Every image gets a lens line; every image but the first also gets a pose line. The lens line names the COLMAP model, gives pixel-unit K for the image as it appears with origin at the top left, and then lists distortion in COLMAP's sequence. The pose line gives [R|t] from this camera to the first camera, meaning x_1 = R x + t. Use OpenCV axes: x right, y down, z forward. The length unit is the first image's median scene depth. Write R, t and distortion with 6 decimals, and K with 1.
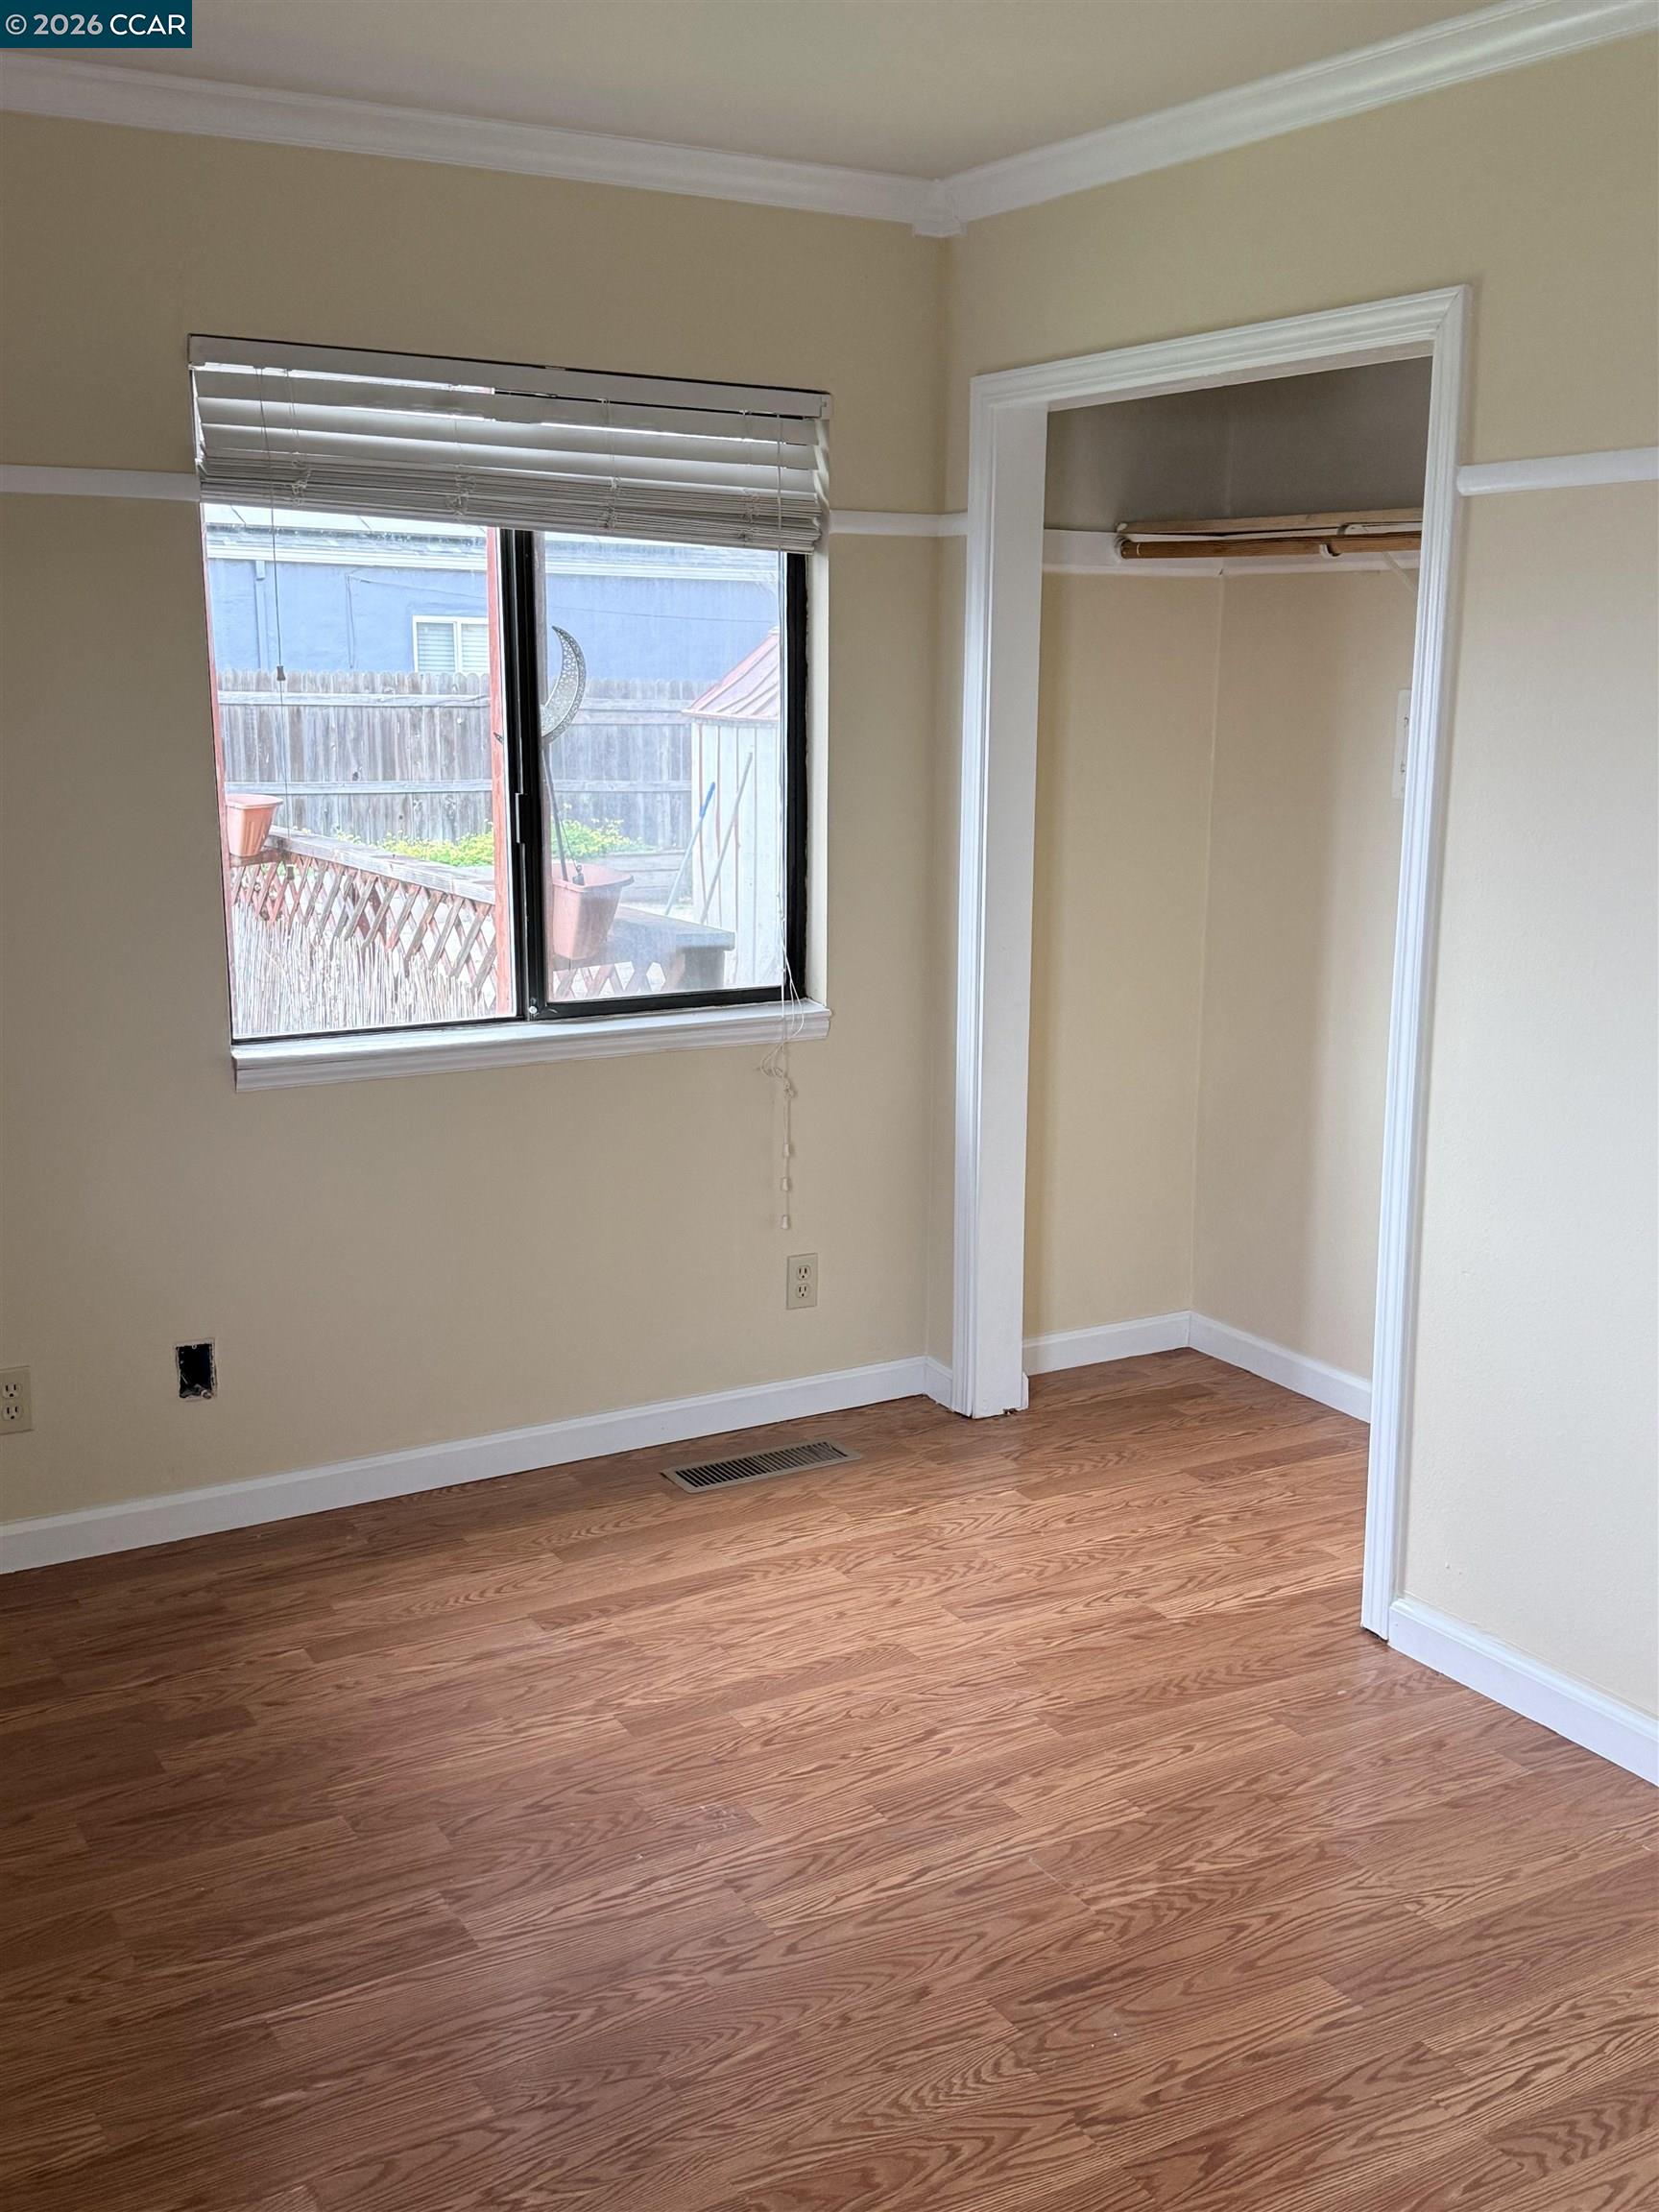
lens RADIAL K [[2181.5, 0, 815.1], [0, 2181.5, 1118.0], [0, 0, 1]] dist [0.215917, -0.465824]
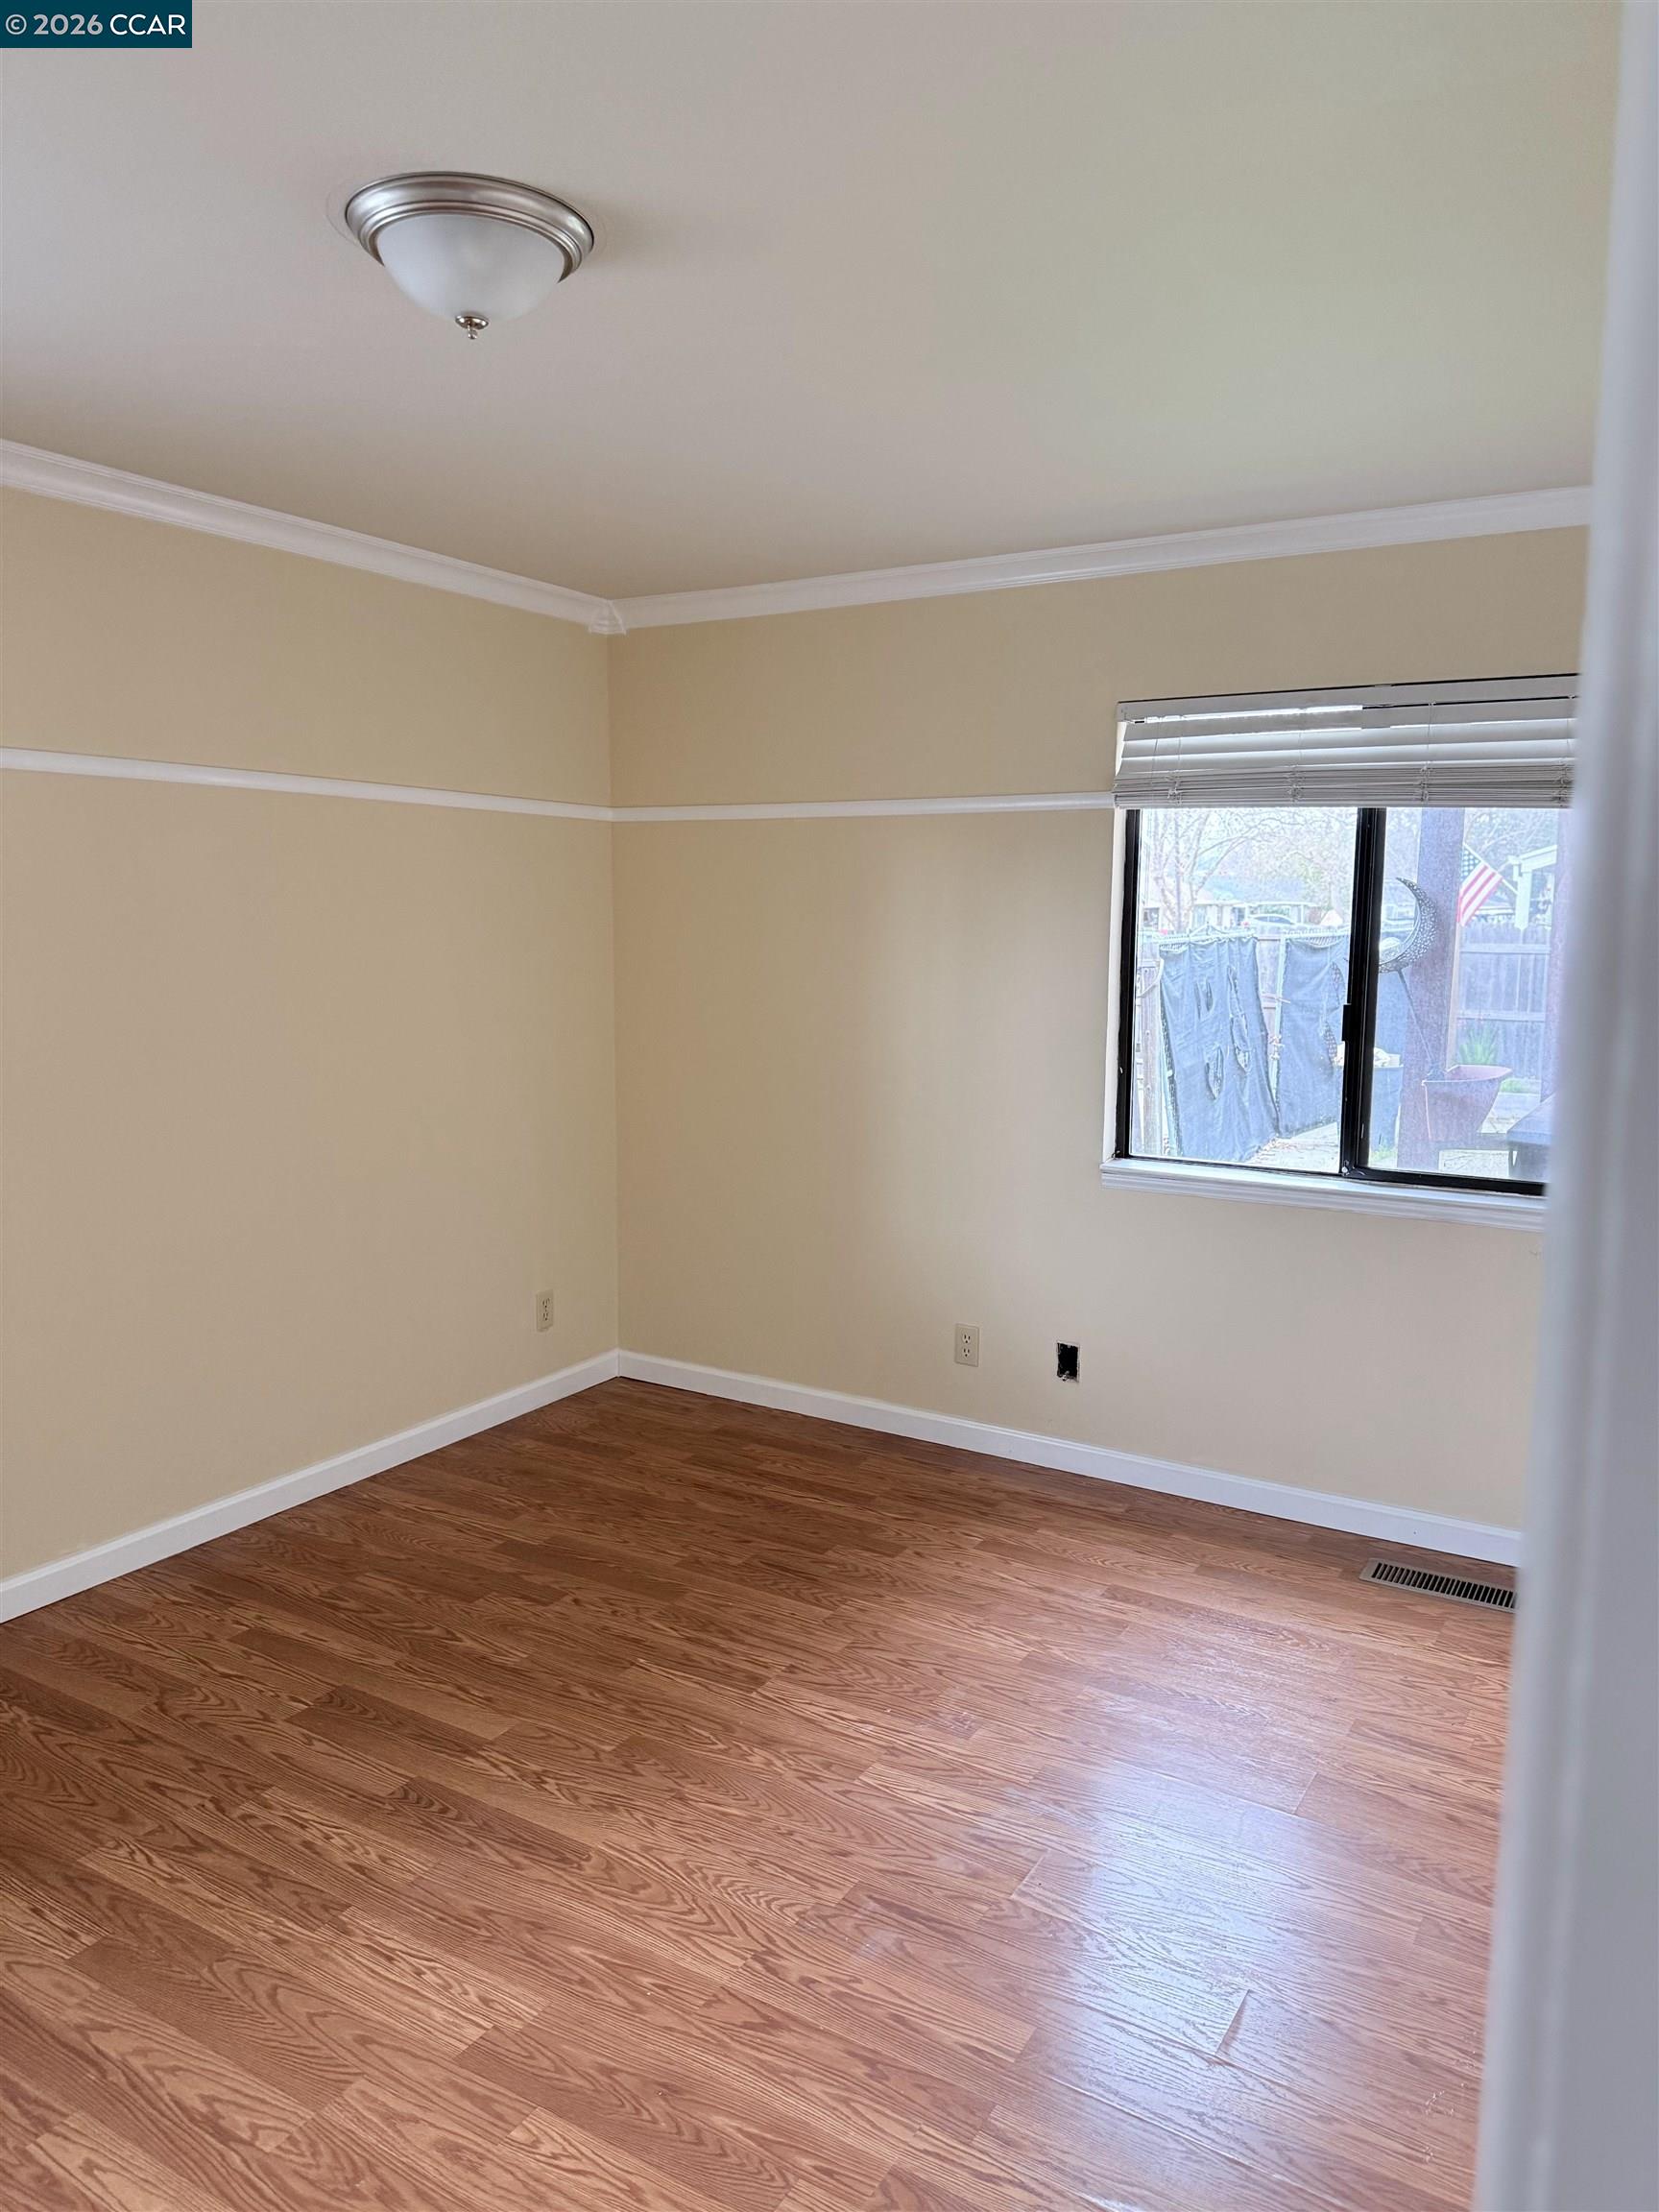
lens RADIAL K [[1559.6, 0, 842.5], [0, 1559.6, 1111.1], [0, 0, 1]] dist [0.010677, -0.027673]
pose [[0.487040, 0.121322, -0.864912, 0.785168], [-0.189565, 0.981381, 0.030914, -0.084729], [0.852559, 0.148901, 0.500970, 0.422064]]
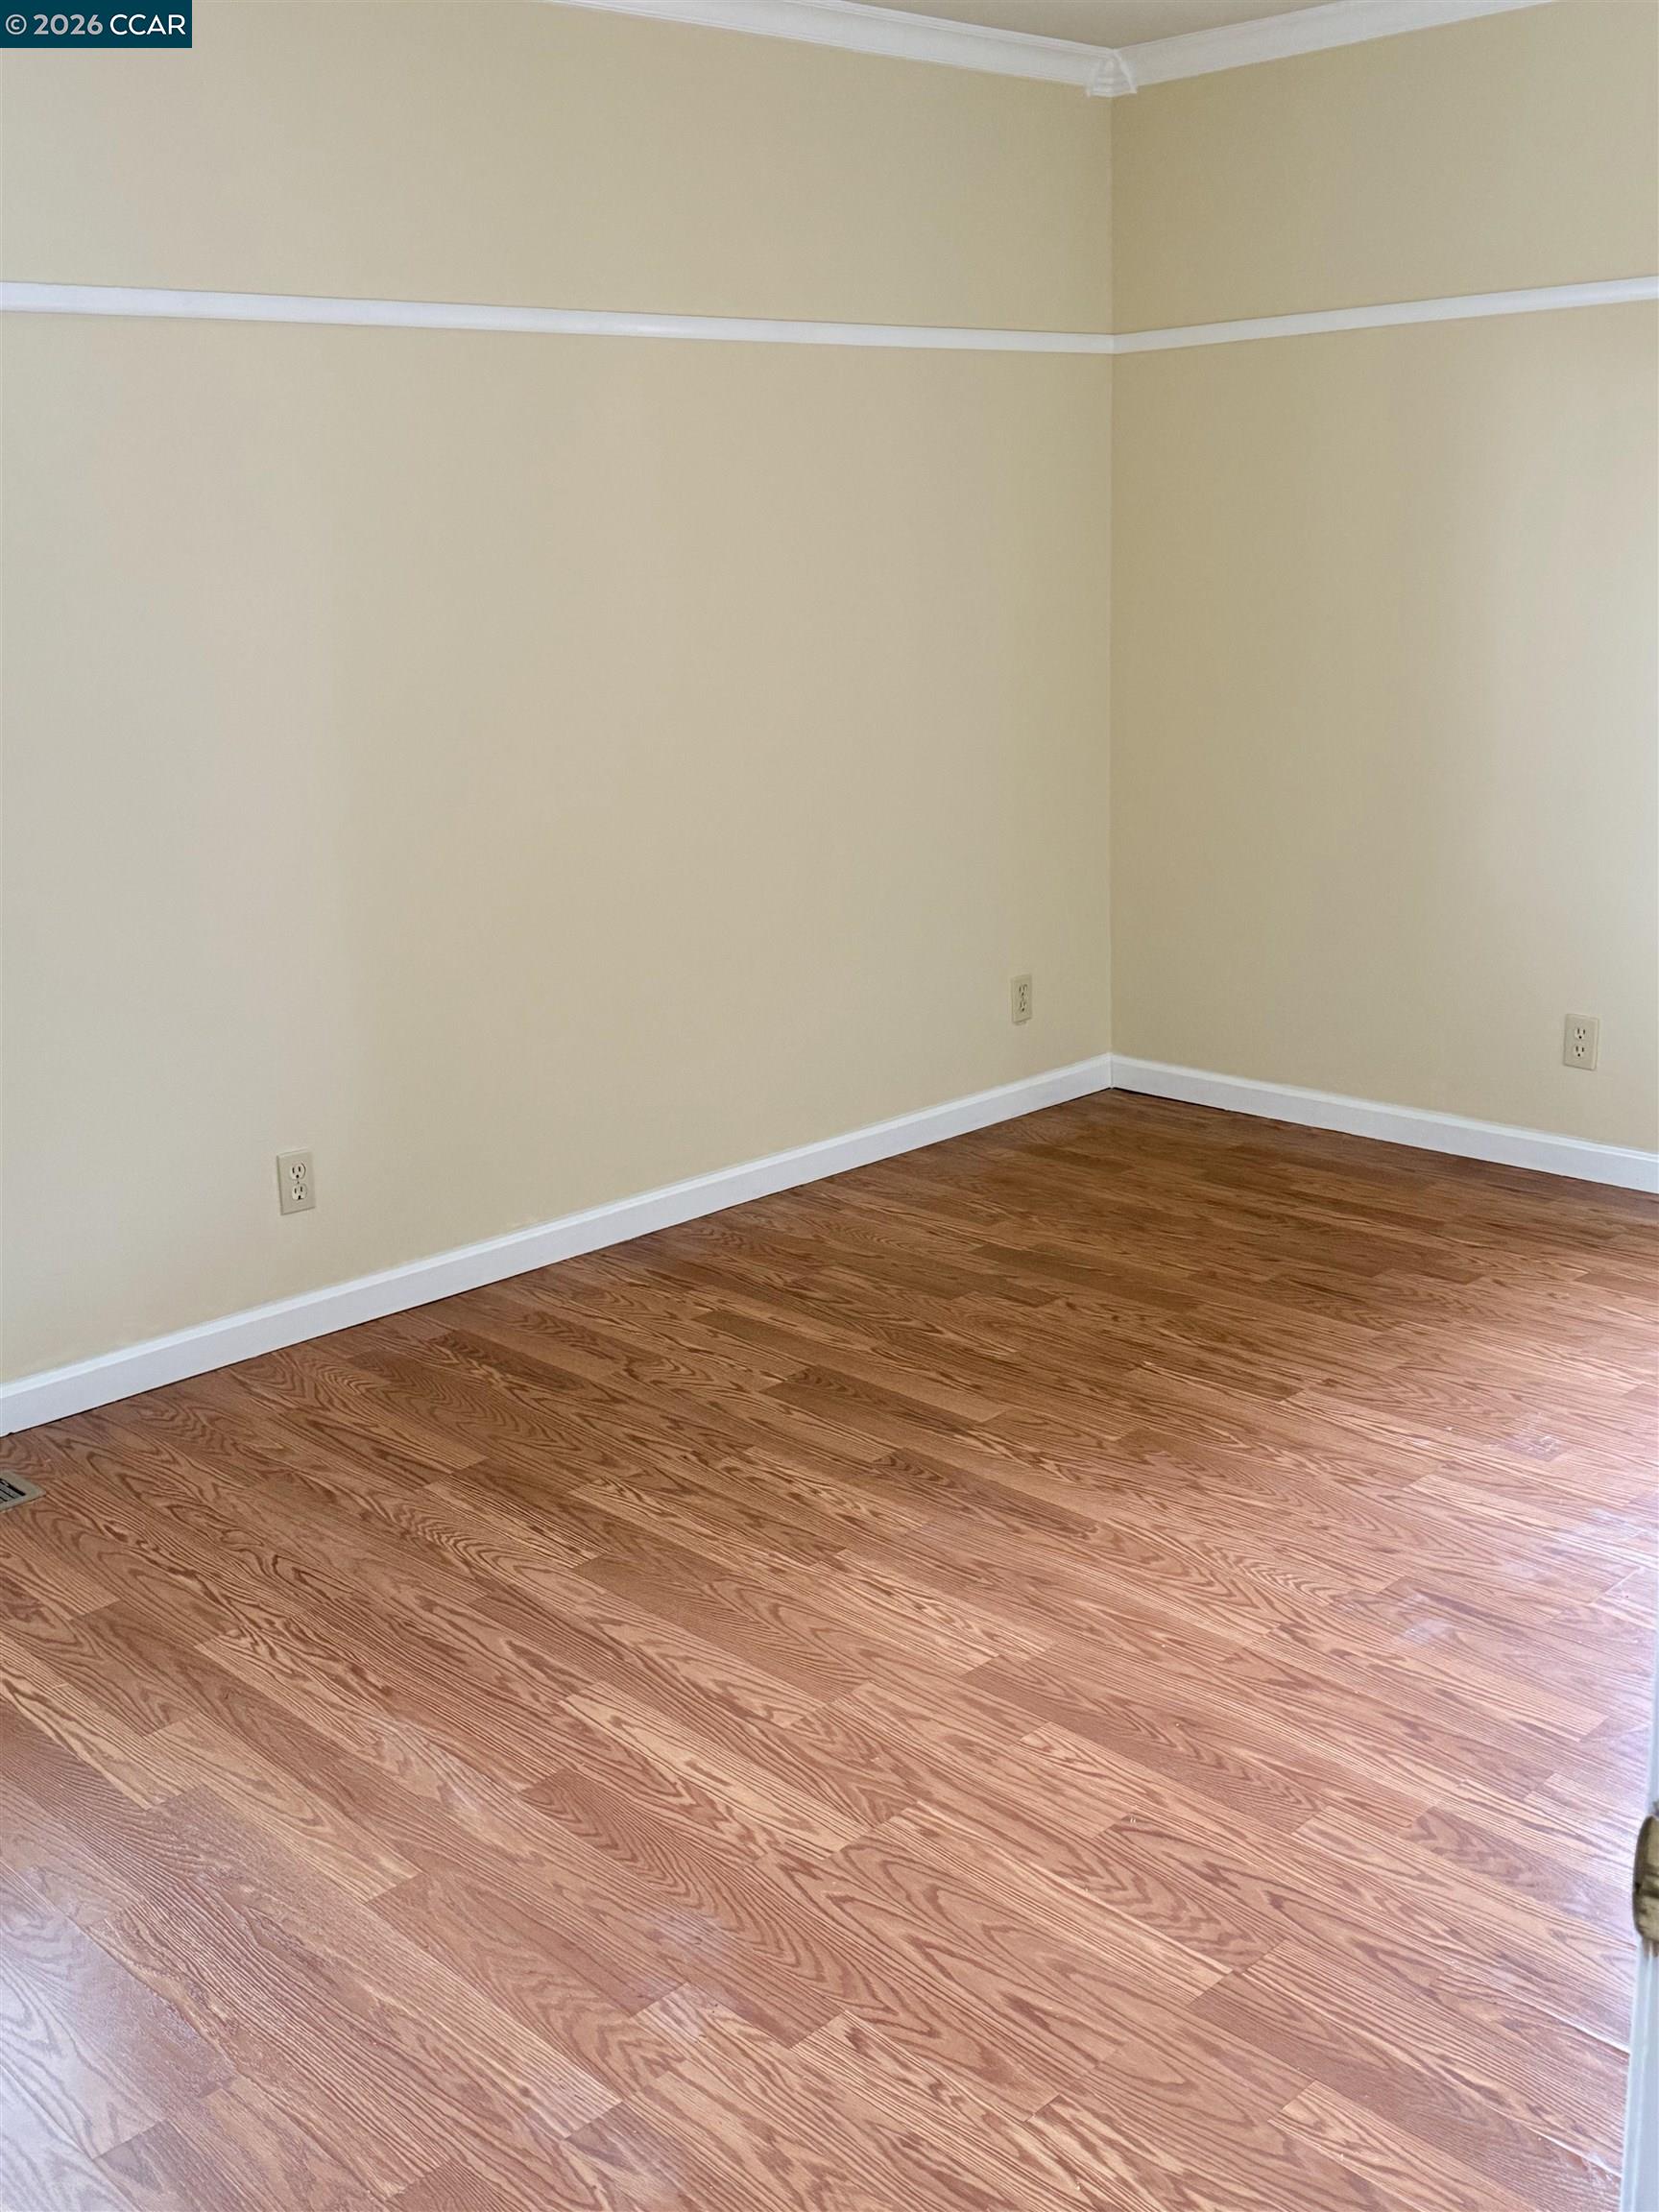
lens RADIAL K [[2181.5, 0, 815.1], [0, 2181.5, 1118.0], [0, 0, 1]] dist [0.215917, -0.465824]
pose [[0.240770, 0.246275, -0.938818, 0.986553], [-0.164033, 0.963684, 0.210730, -0.033928], [0.956621, 0.103260, 0.272423, 0.334161]]
